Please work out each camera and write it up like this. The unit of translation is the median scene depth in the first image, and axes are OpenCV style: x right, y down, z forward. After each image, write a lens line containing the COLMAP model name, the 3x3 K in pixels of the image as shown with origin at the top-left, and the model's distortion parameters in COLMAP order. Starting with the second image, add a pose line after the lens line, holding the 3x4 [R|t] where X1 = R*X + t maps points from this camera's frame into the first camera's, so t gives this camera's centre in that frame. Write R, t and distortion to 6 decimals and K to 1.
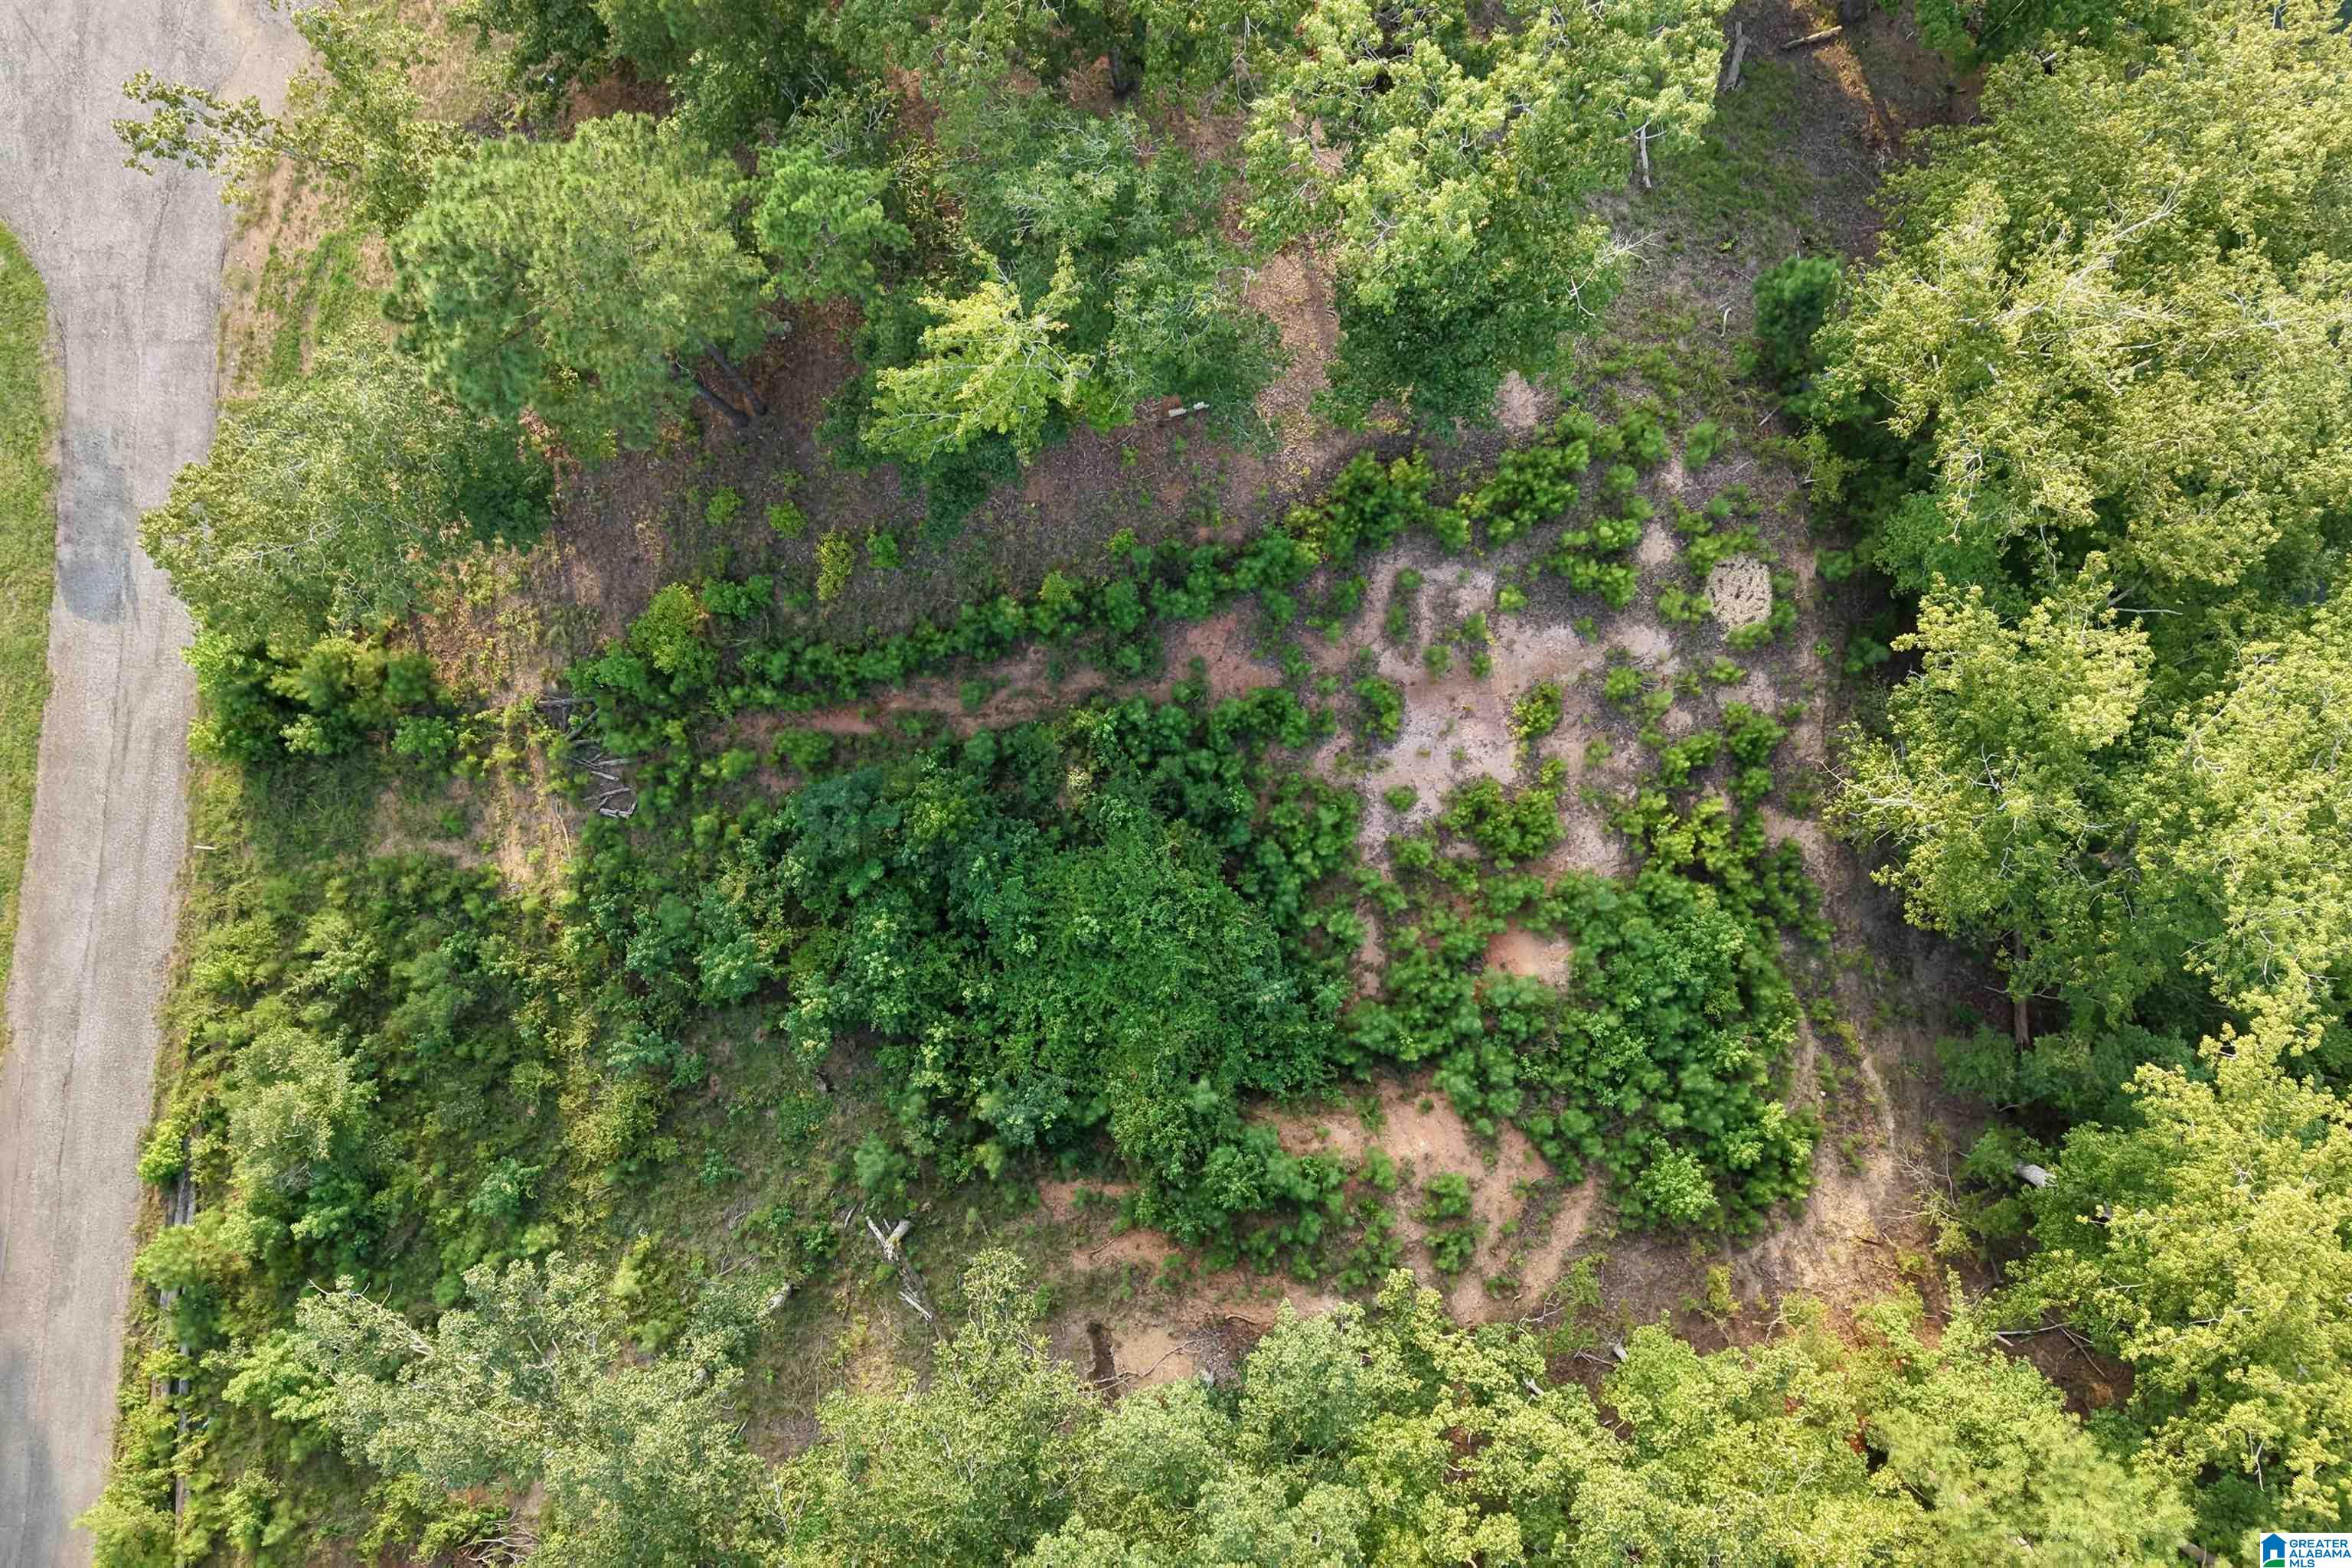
lens RADIAL K [[1615.5, 0, 1176.0], [0, 1615.5, 784.0], [0, 0, 1]] dist [0.045527, -0.055763]
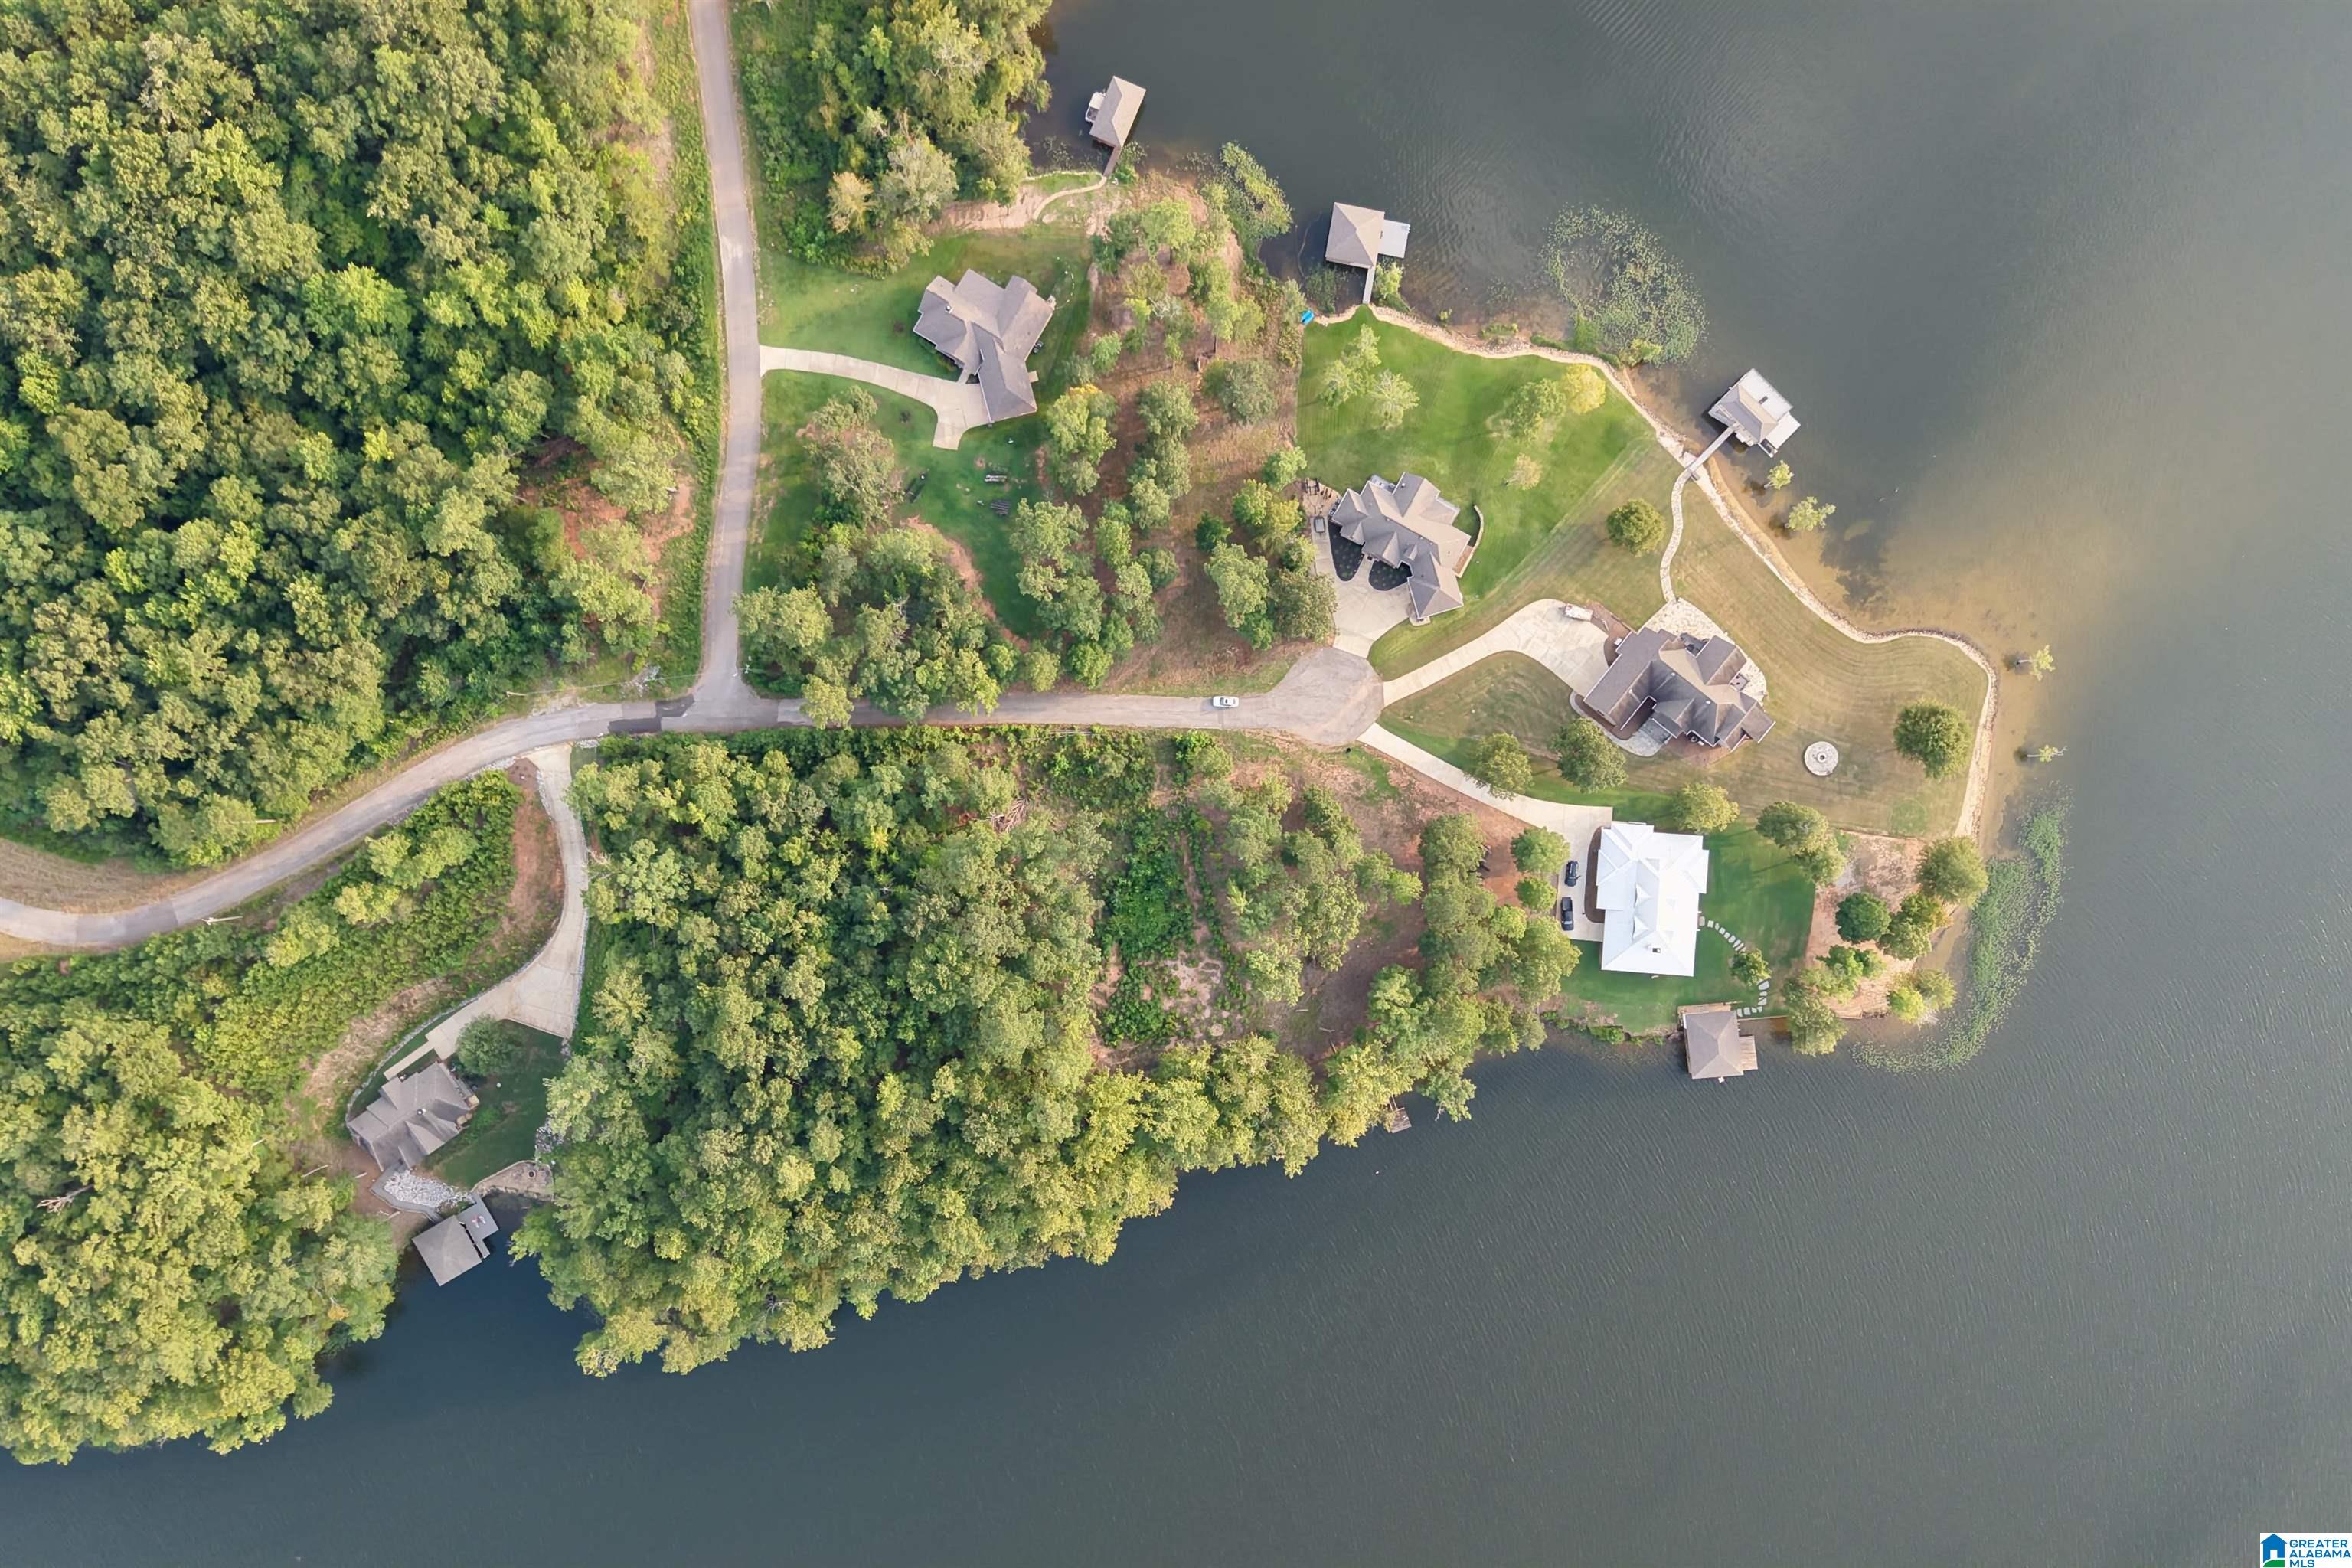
lens RADIAL K [[1638.4, 0, 1176.0], [0, 1638.4, 784.0], [0, 0, 1]] dist [0.077277, -0.157340]
pose [[0.040454, 0.998949, -0.021560, -0.346246], [-0.999158, 0.040296, -0.007685, 0.024969], [-0.006809, 0.021853, 0.999738, -4.390348]]
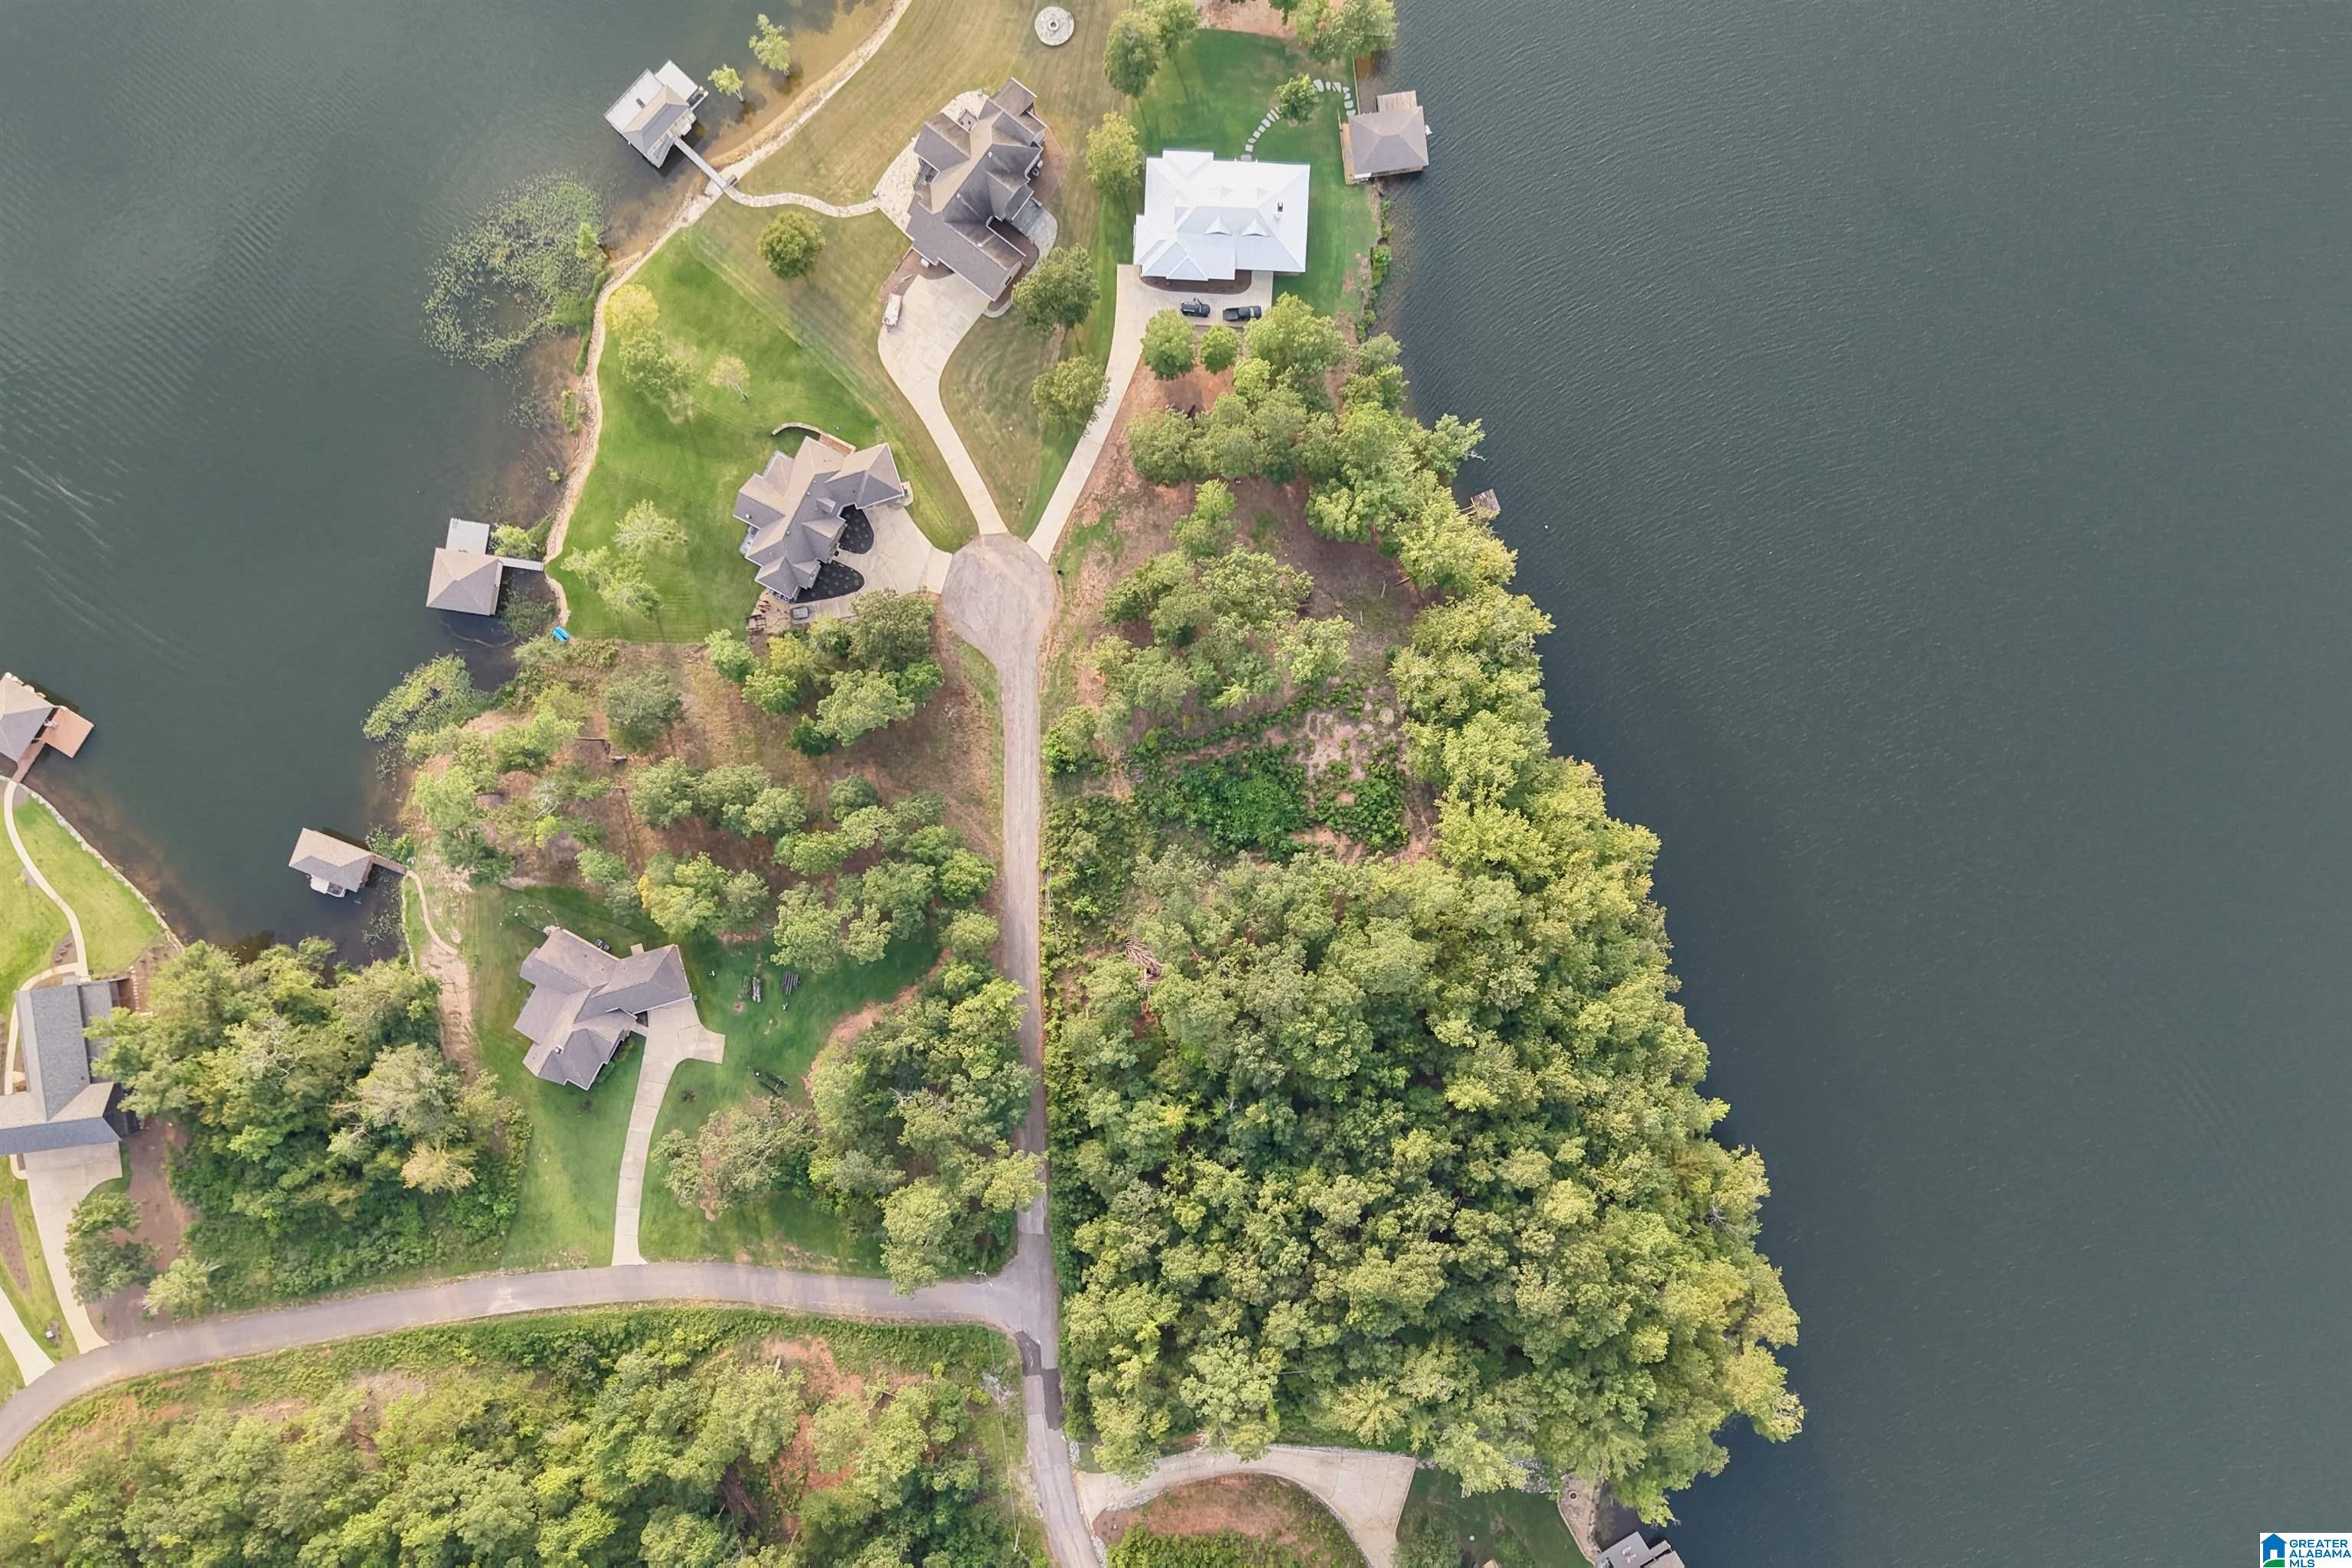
lens RADIAL K [[1638.4, 0, 1176.0], [0, 1638.4, 784.0], [0, 0, 1]] dist [0.077277, -0.157340]
pose [[0.997529, -0.068396, -0.016077, -0.185331], [0.068430, 0.997655, 0.001610, 0.027033], [0.015930, -0.002707, 0.999869, -3.656106]]
